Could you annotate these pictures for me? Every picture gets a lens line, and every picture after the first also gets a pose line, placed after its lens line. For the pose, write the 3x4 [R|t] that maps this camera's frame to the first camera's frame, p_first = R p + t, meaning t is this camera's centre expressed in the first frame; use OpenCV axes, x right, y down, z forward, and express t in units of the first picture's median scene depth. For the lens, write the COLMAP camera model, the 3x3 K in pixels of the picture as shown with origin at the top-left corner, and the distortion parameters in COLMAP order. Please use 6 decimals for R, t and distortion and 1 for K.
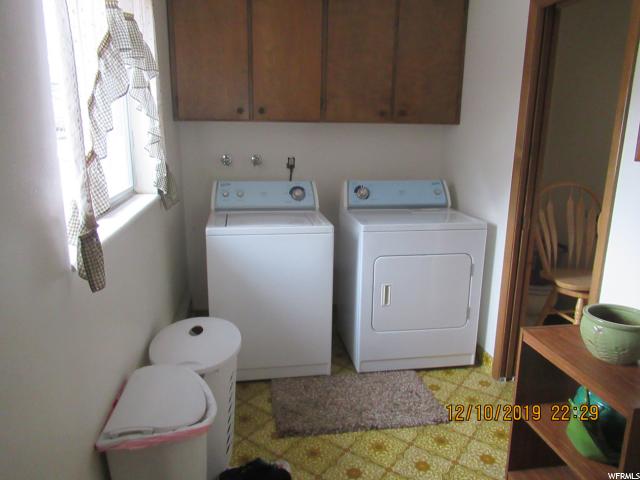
lens RADIAL K [[473.7, 0, 320.0], [0, 473.7, 240.0], [0, 0, 1]] dist [-0.002836, -0.000151]
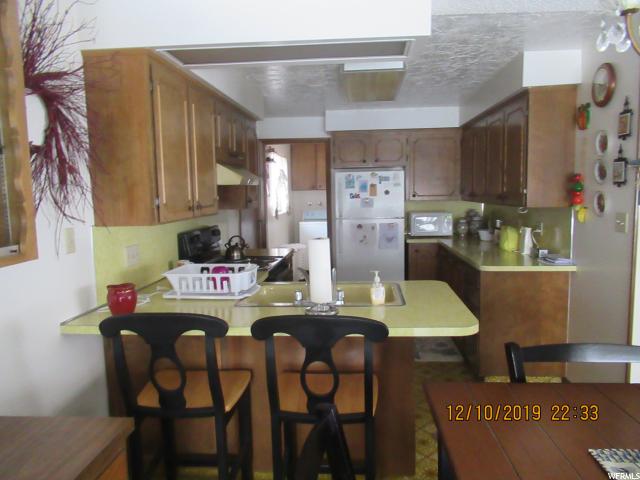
lens RADIAL K [[473.7, 0, 320.0], [0, 473.7, 240.0], [0, 0, 1]] dist [-0.002836, -0.000151]
pose [[0.971213, -0.006427, -0.238128, 0.904320], [-0.022451, 0.992717, -0.118361, 0.641090], [0.237154, 0.120300, 0.963995, -2.837493]]
